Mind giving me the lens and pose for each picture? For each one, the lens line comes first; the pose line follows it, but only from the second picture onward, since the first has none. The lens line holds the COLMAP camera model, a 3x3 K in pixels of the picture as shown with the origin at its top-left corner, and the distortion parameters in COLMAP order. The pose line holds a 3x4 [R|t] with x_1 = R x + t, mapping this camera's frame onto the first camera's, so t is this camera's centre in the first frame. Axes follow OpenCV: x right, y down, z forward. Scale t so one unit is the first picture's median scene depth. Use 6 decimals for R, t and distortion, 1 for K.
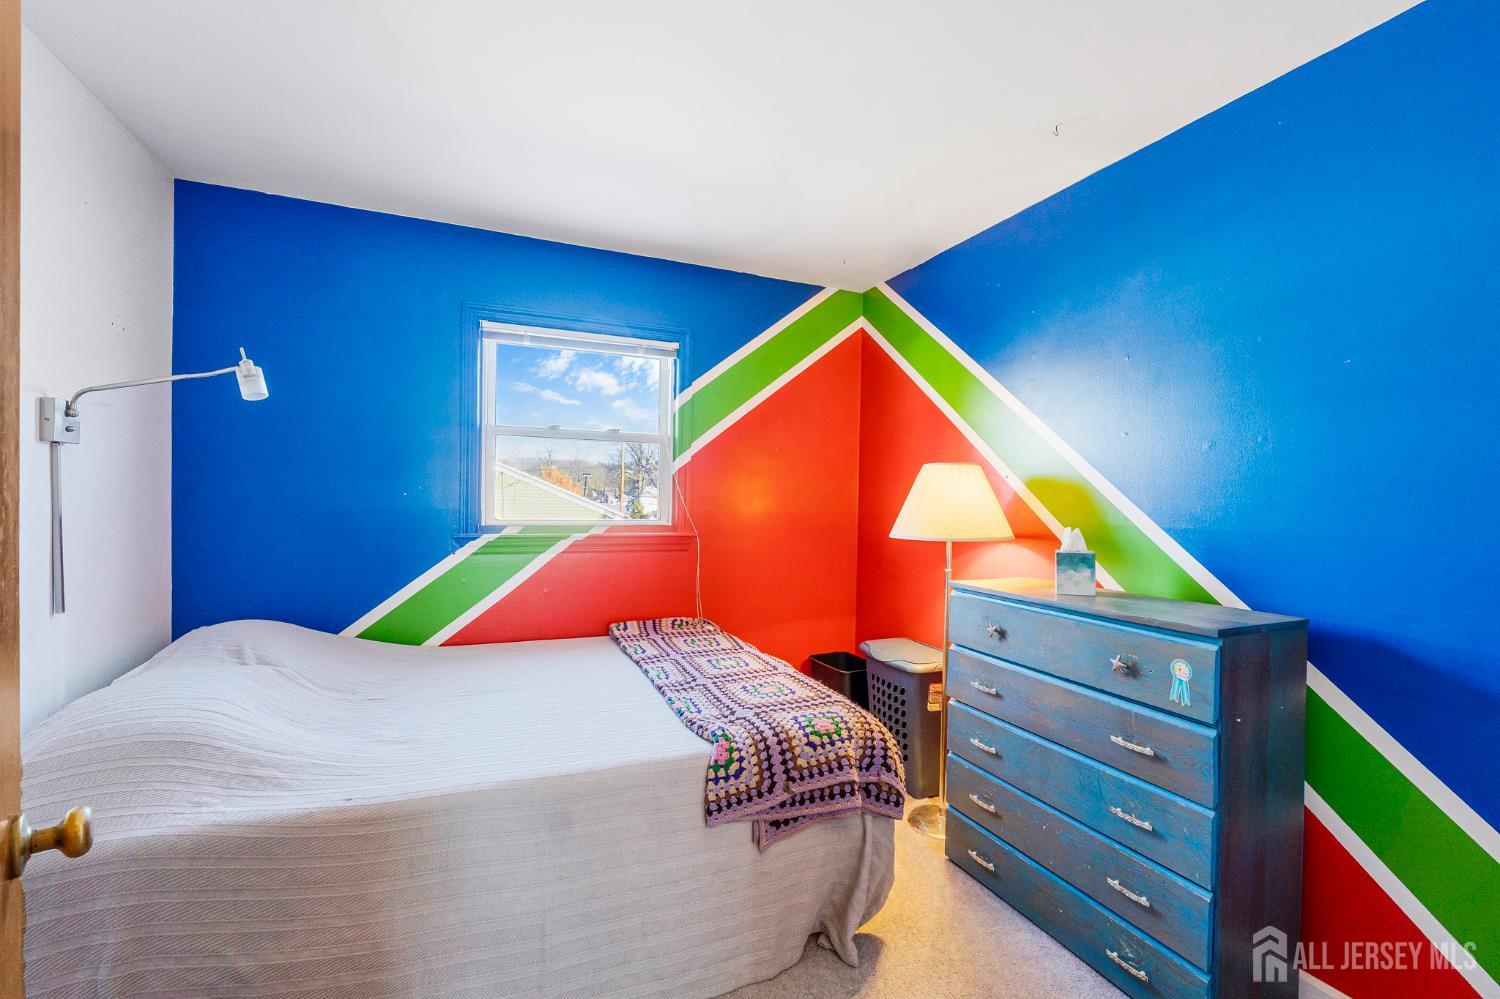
lens RADIAL K [[668.5, 0, 751.2], [0, 668.5, 487.6], [0, 0, 1]] dist [-0.002820, -0.000886]
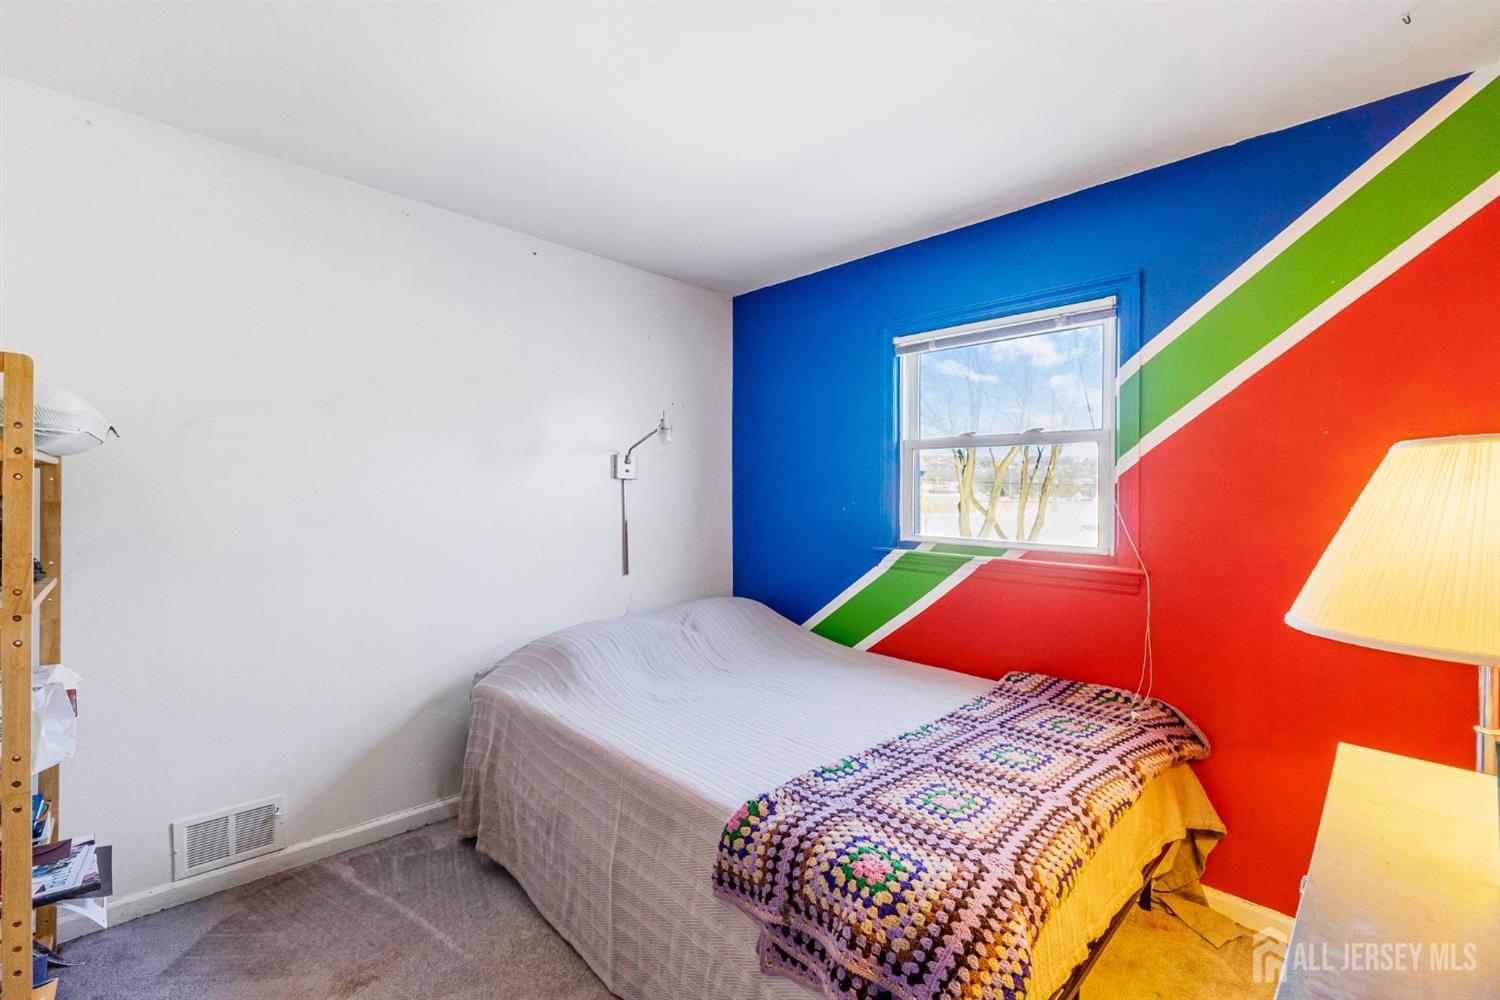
lens RADIAL K [[653.4, 0, 745.7], [0, 653.4, 510.2], [0, 0, 1]] dist [-0.002144, -0.000312]
pose [[0.337881, 0.011413, -0.941119, 0.575274], [0.003588, 0.999904, 0.013414, -0.004936], [0.941182, -0.007909, 0.337808, 0.576712]]
